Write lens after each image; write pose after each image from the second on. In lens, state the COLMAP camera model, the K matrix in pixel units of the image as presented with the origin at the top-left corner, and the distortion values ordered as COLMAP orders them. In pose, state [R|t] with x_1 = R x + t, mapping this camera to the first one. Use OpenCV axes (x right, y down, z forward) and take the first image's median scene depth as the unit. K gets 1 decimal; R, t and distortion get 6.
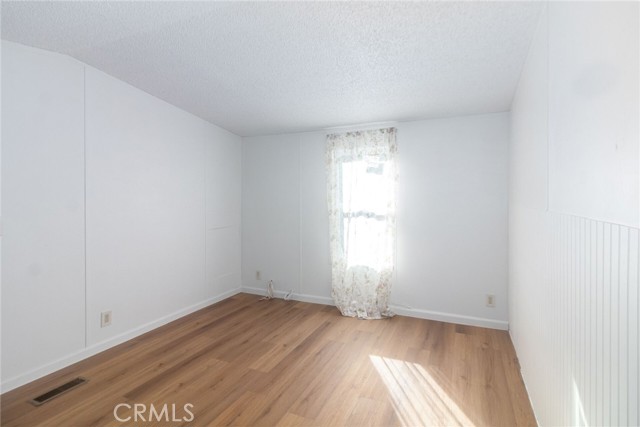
lens RADIAL K [[299.1, 0, 324.6], [0, 299.1, 197.1], [0, 0, 1]] dist [0.002503, 0.000248]
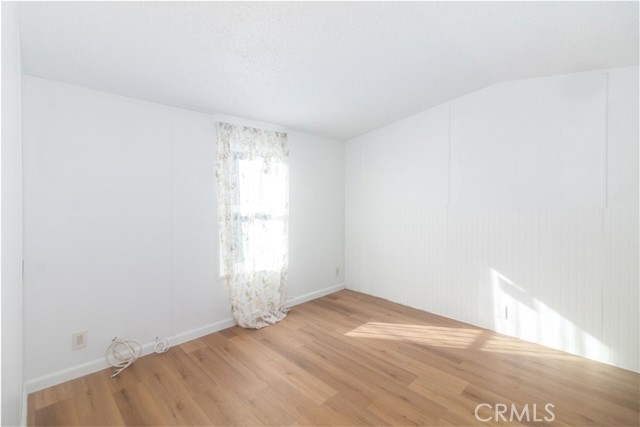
lens RADIAL K [[299.1, 0, 324.6], [0, 299.1, 197.1], [0, 0, 1]] dist [0.002503, 0.000248]
pose [[0.374144, 0.007272, 0.927342, -0.695866], [0.004519, 0.999943, -0.009664, 0.005557], [-0.927360, 0.007806, 0.374090, 0.463778]]
